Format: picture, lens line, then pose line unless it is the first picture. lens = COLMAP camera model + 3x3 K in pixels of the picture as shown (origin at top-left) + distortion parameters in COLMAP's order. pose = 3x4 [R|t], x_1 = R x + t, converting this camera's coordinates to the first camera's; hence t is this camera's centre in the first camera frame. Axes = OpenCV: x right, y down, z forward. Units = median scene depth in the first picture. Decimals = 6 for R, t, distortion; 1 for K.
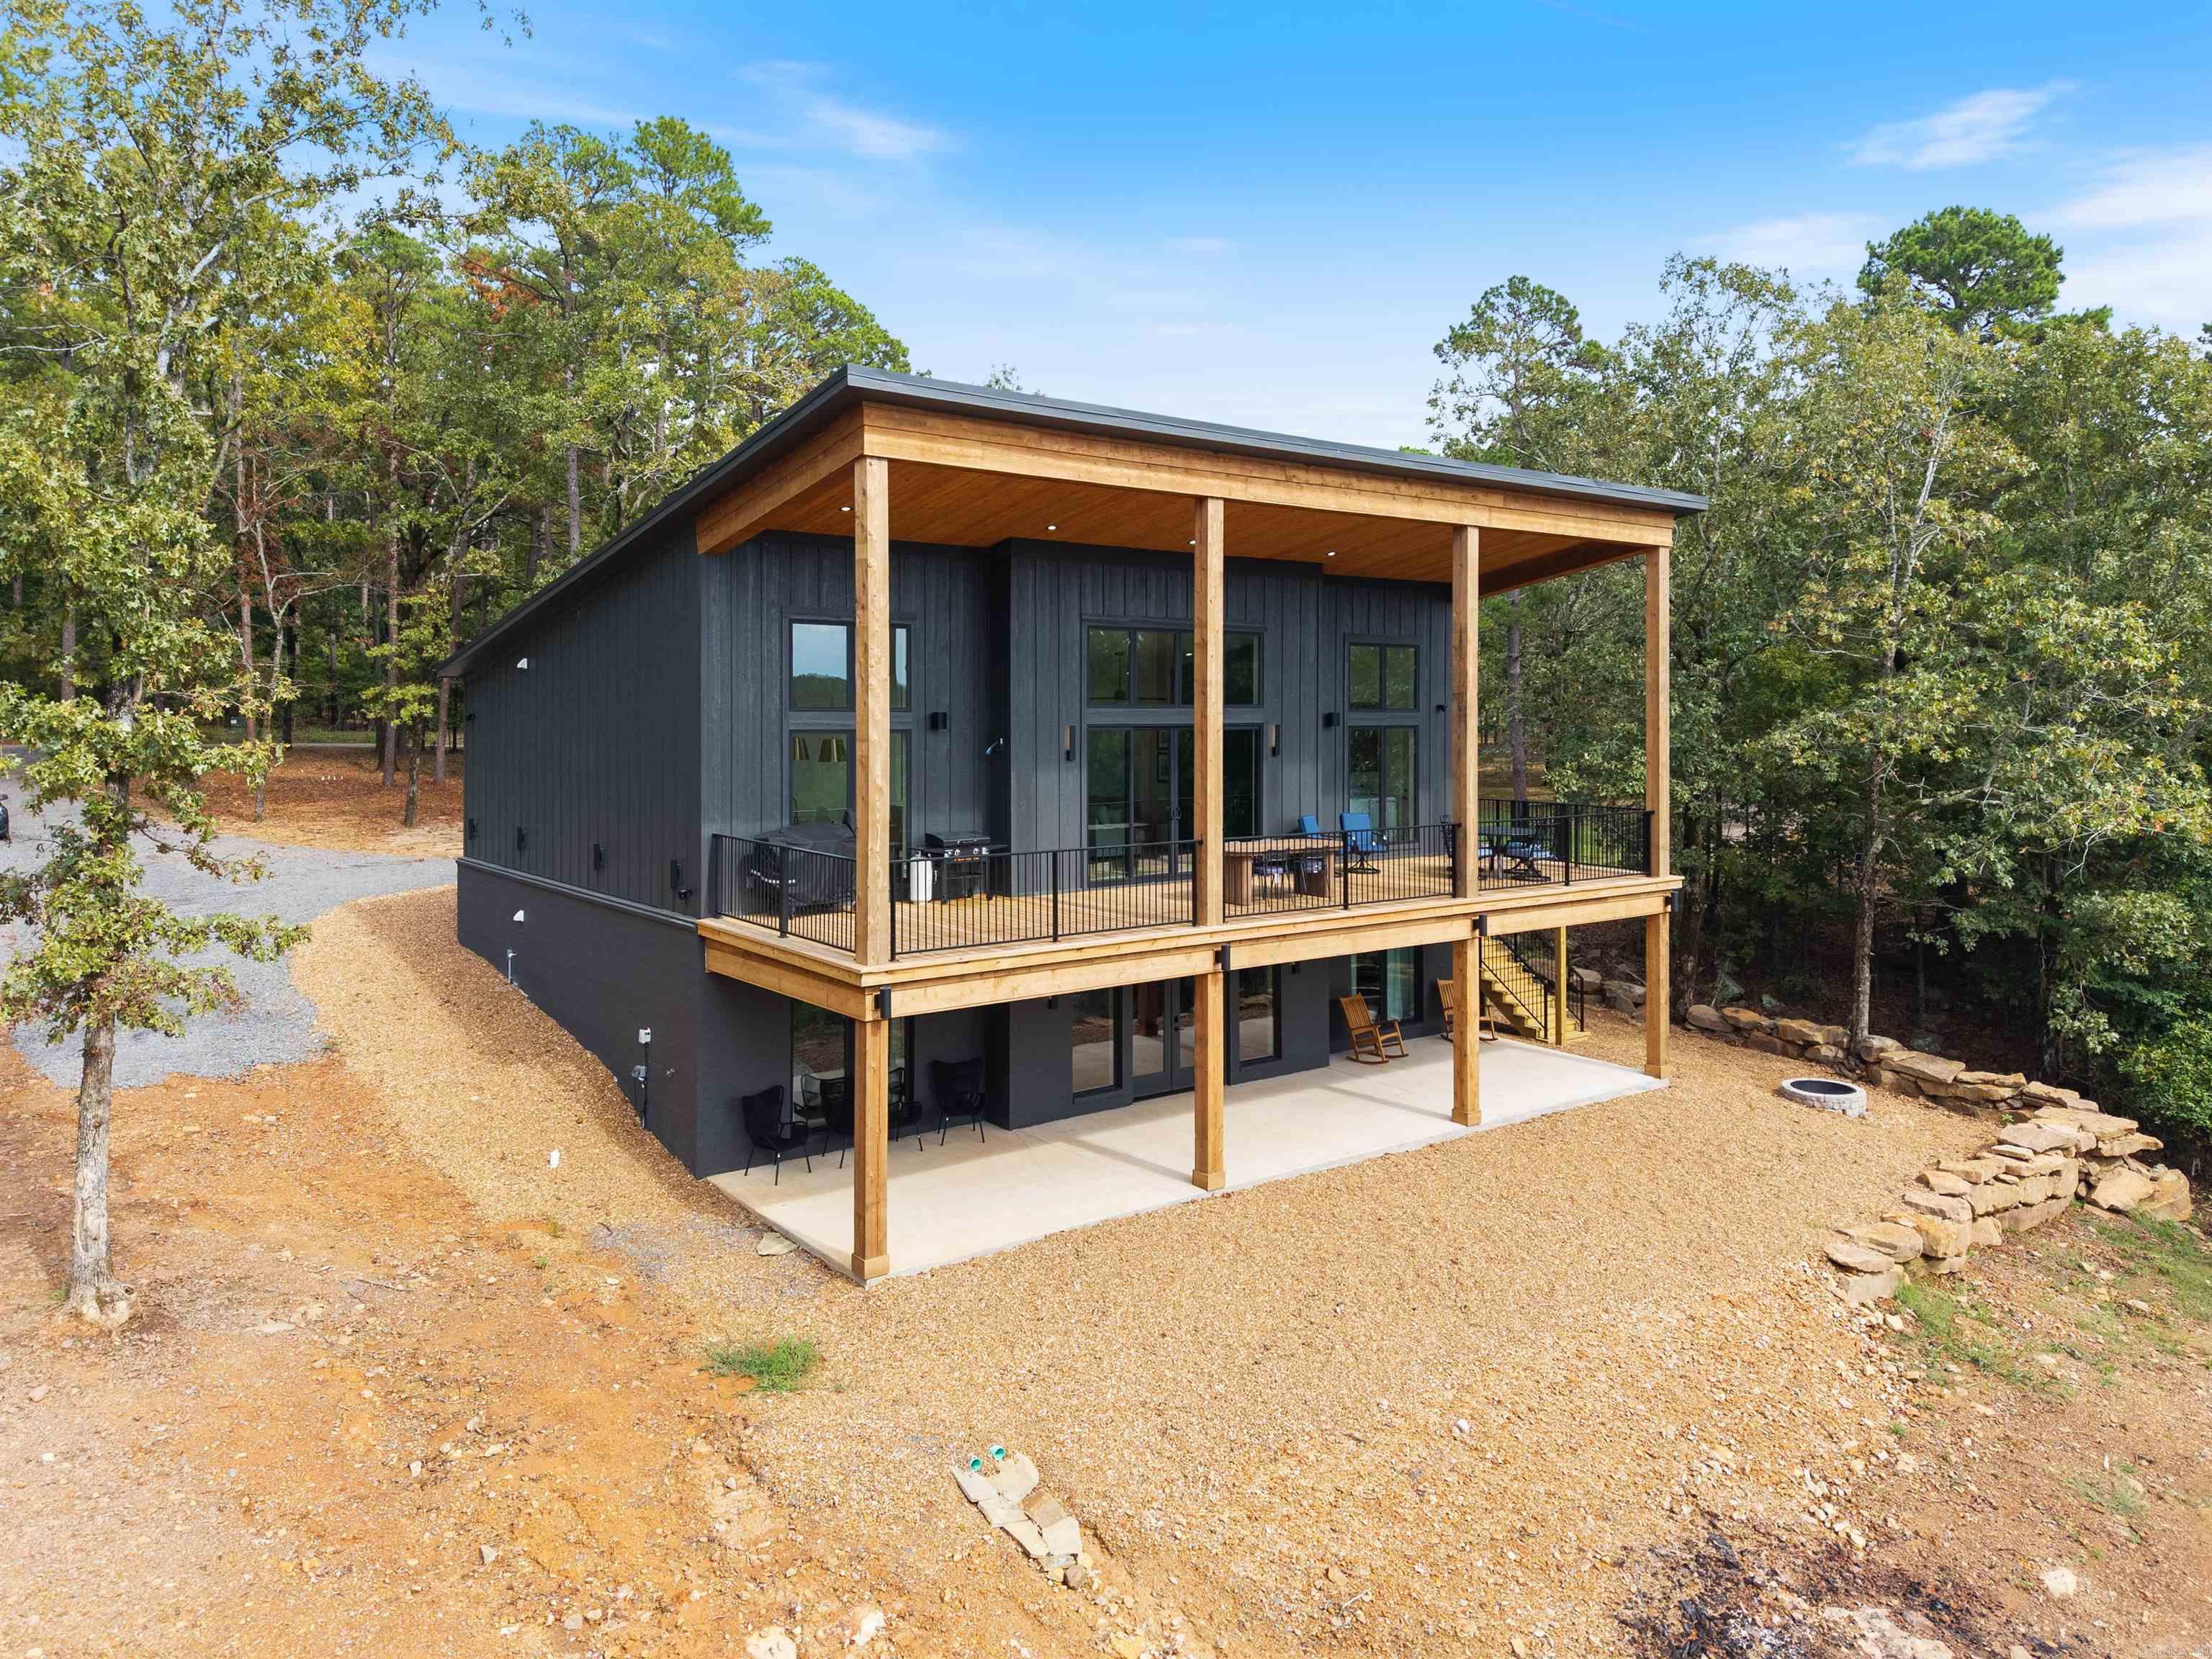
lens RADIAL K [[1546.5, 0, 1107.3], [0, 1546.5, 728.7], [0, 0, 1]] dist [0.069752, -0.129573]
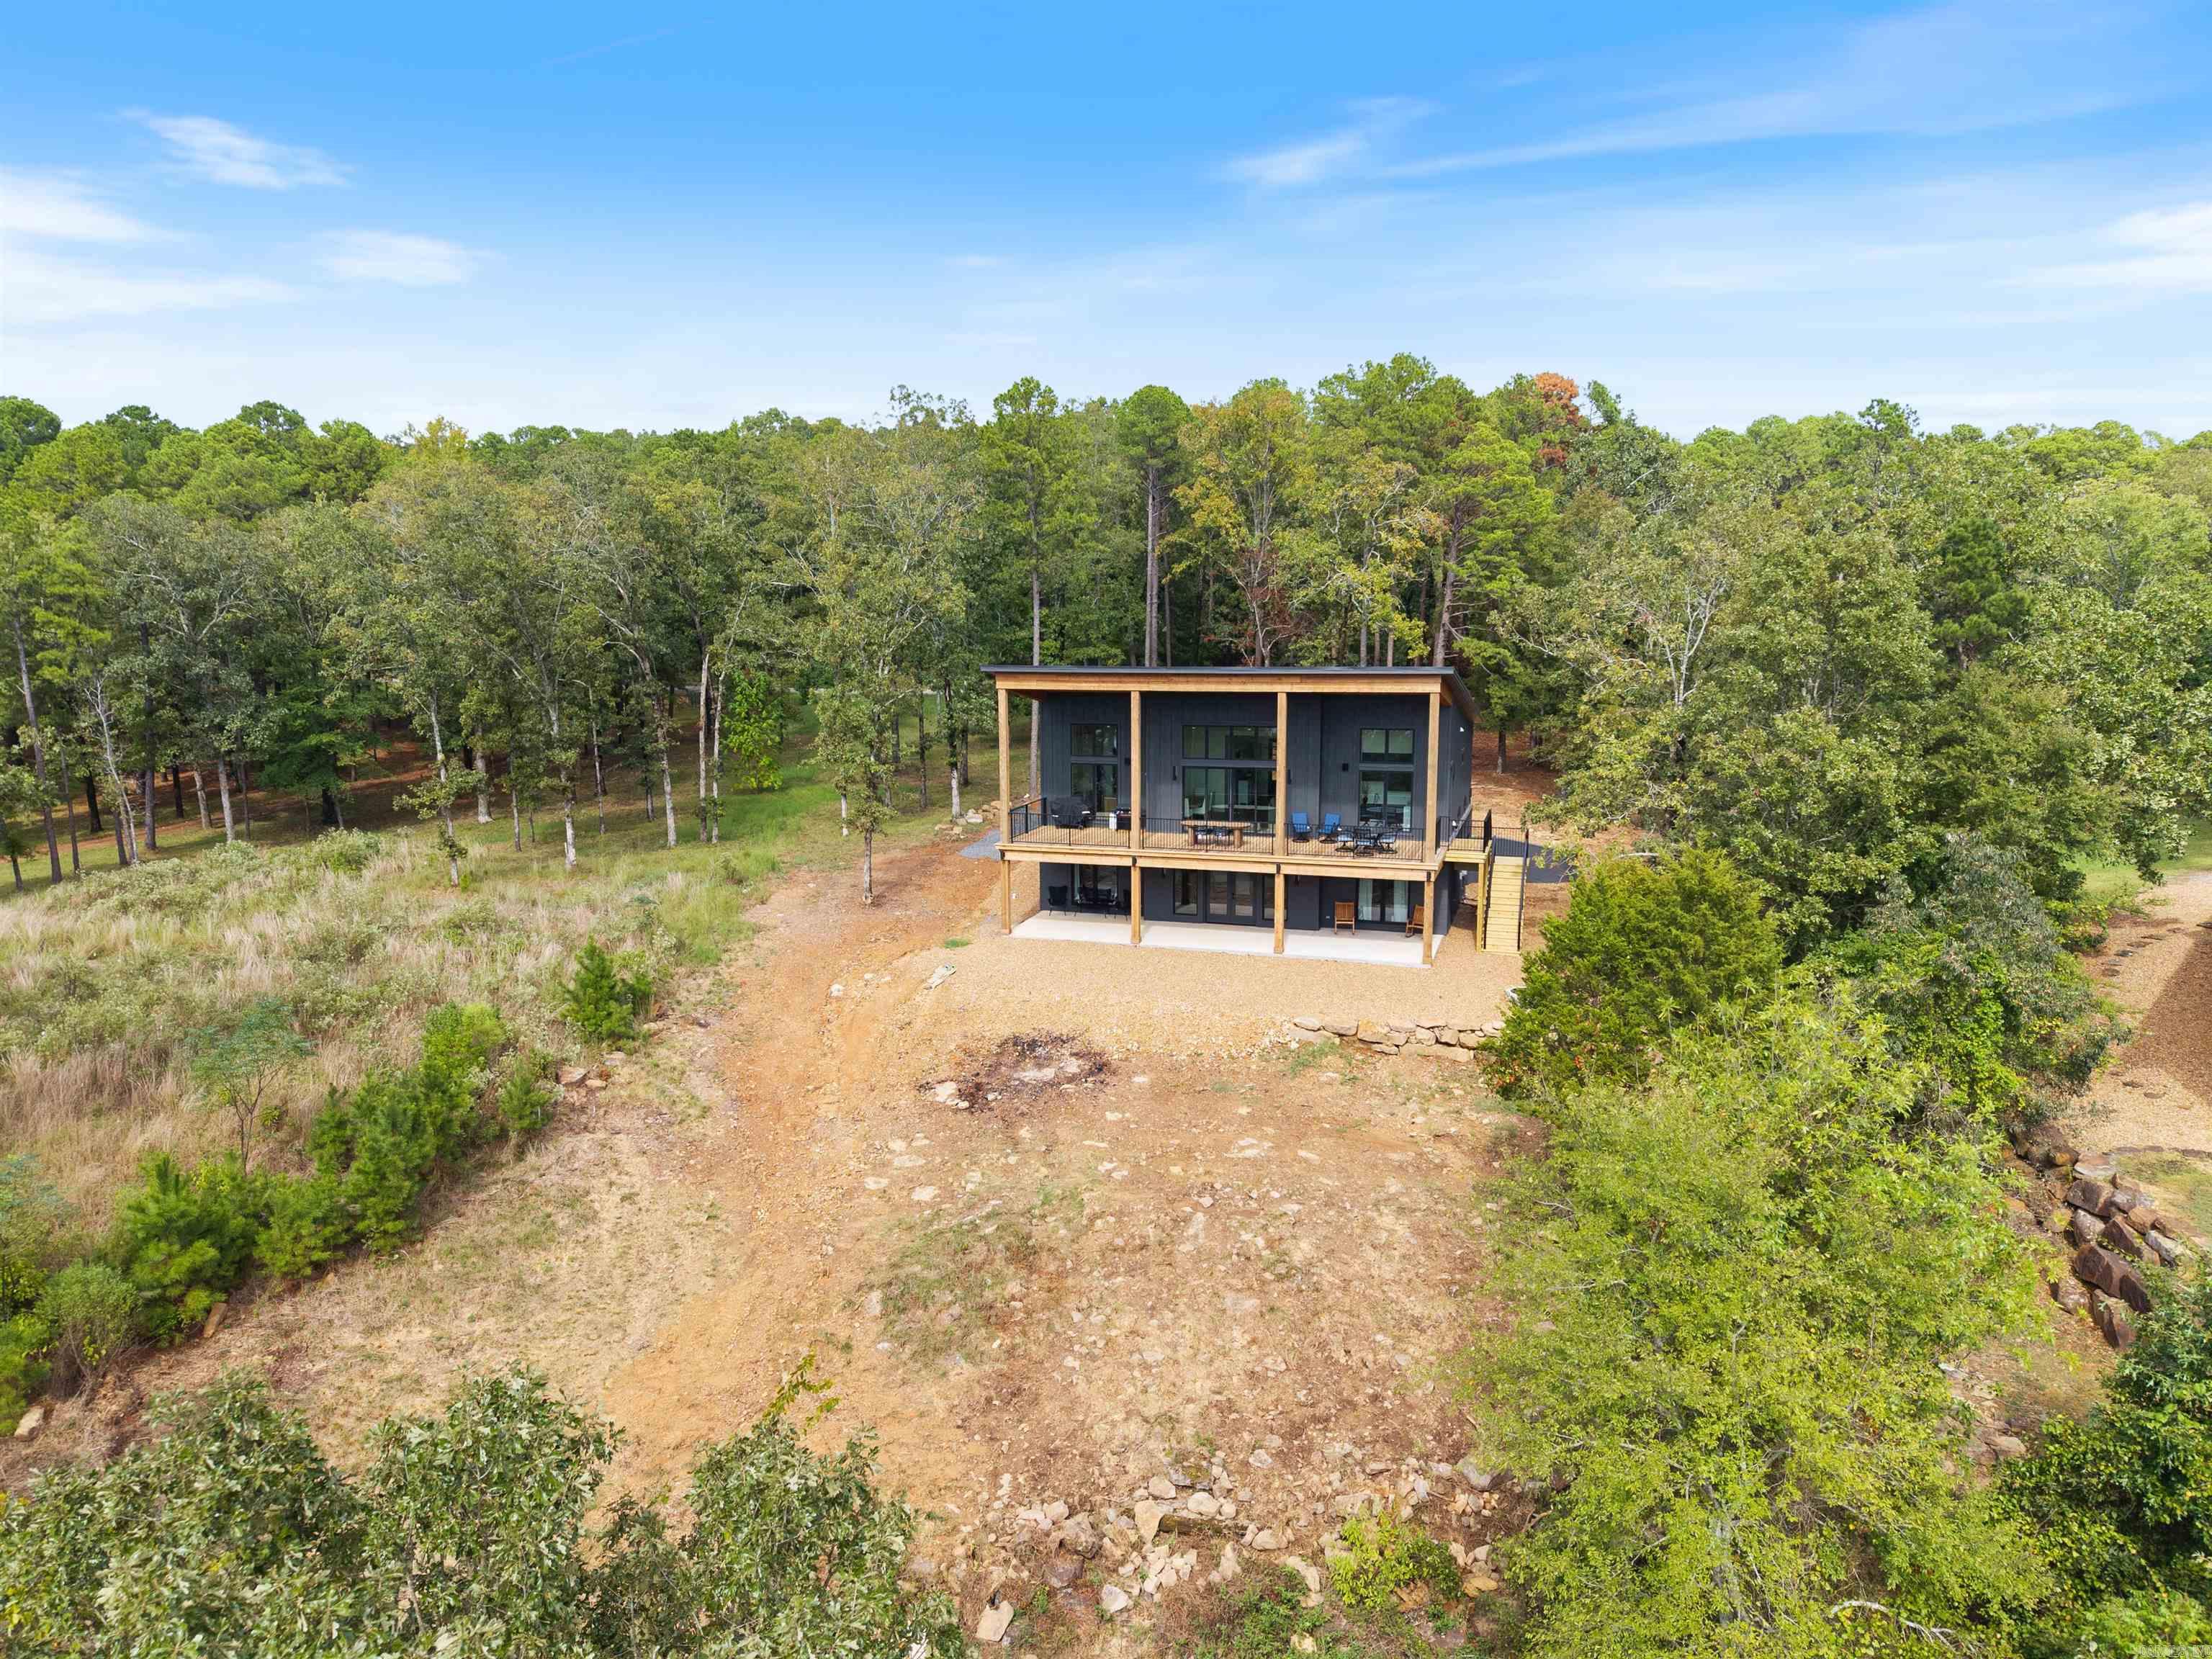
lens RADIAL K [[1546.5, 0, 1107.3], [0, 1546.5, 728.7], [0, 0, 1]] dist [0.069752, -0.129573]
pose [[0.577119, 0.063305, -0.814203, 2.054019], [-0.003189, 0.997158, 0.075270, -0.266547], [0.816654, -0.040843, 0.575681, -0.563587]]
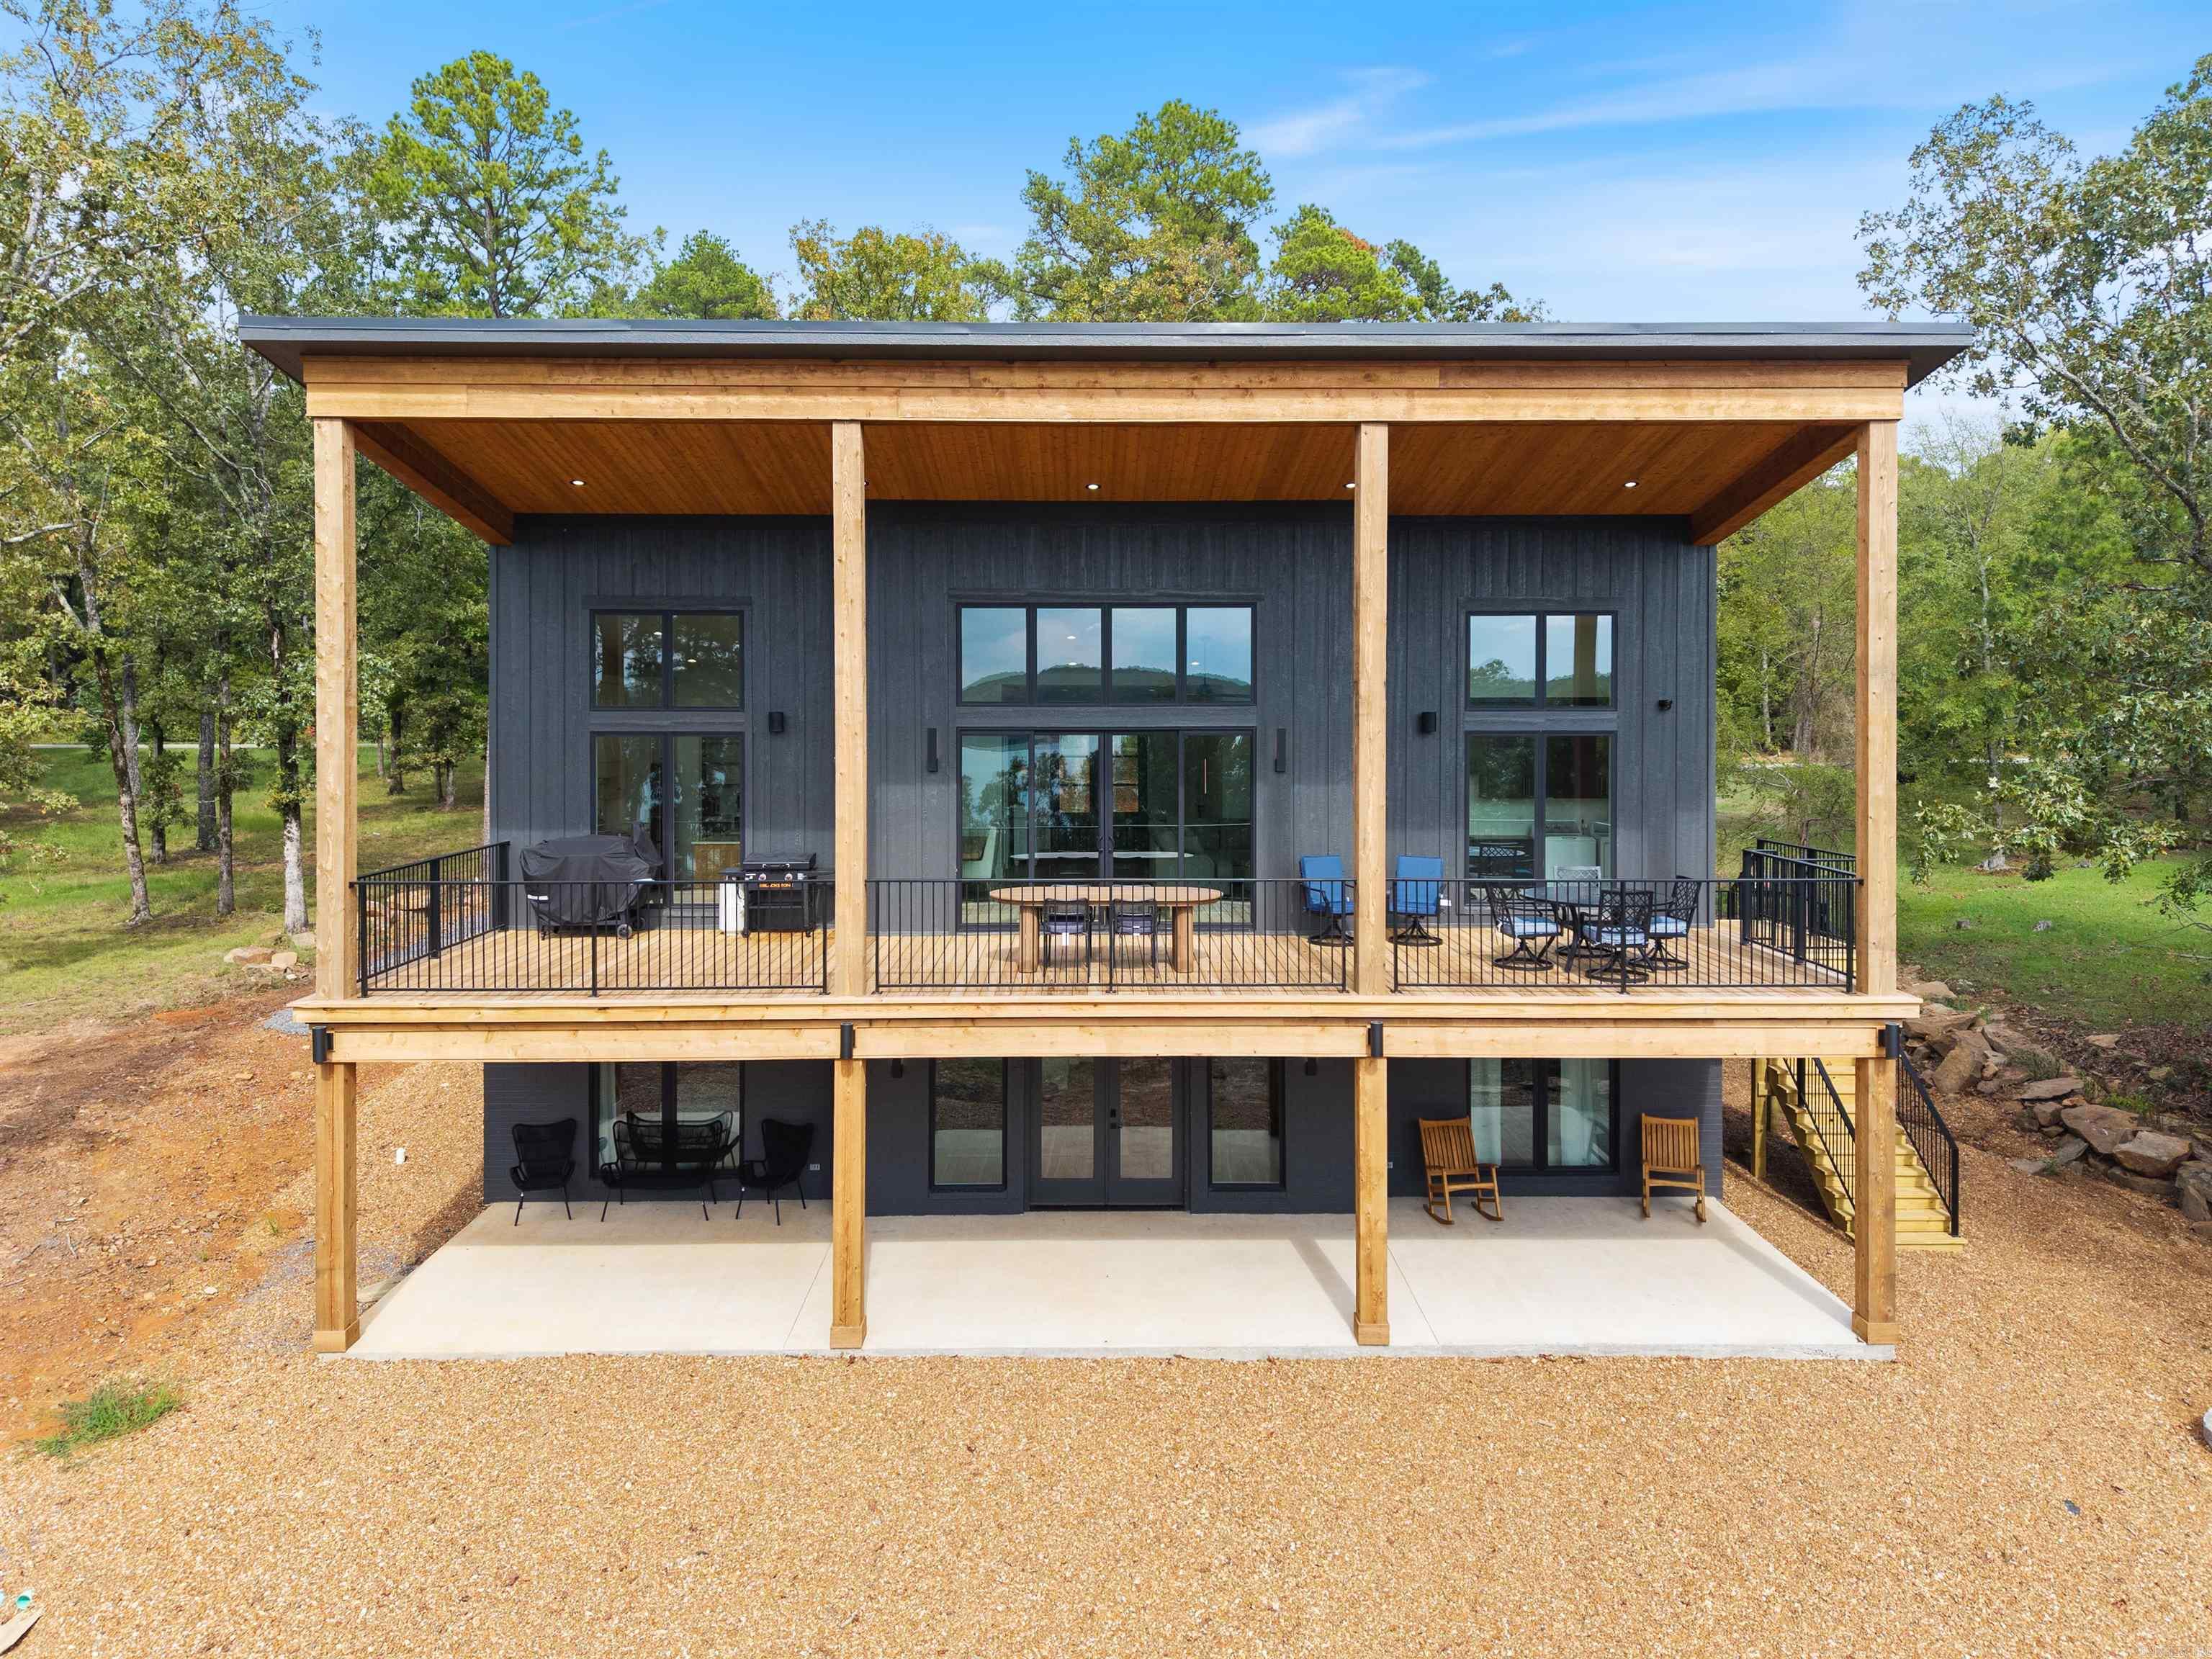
lens RADIAL K [[1546.5, 0, 1107.3], [0, 1546.5, 728.7], [0, 0, 1]] dist [0.069752, -0.129573]
pose [[0.800274, 0.004150, -0.599619, 0.552672], [-0.004012, 0.999991, 0.001567, -0.002922], [0.599620, 0.001151, 0.800284, 0.427923]]
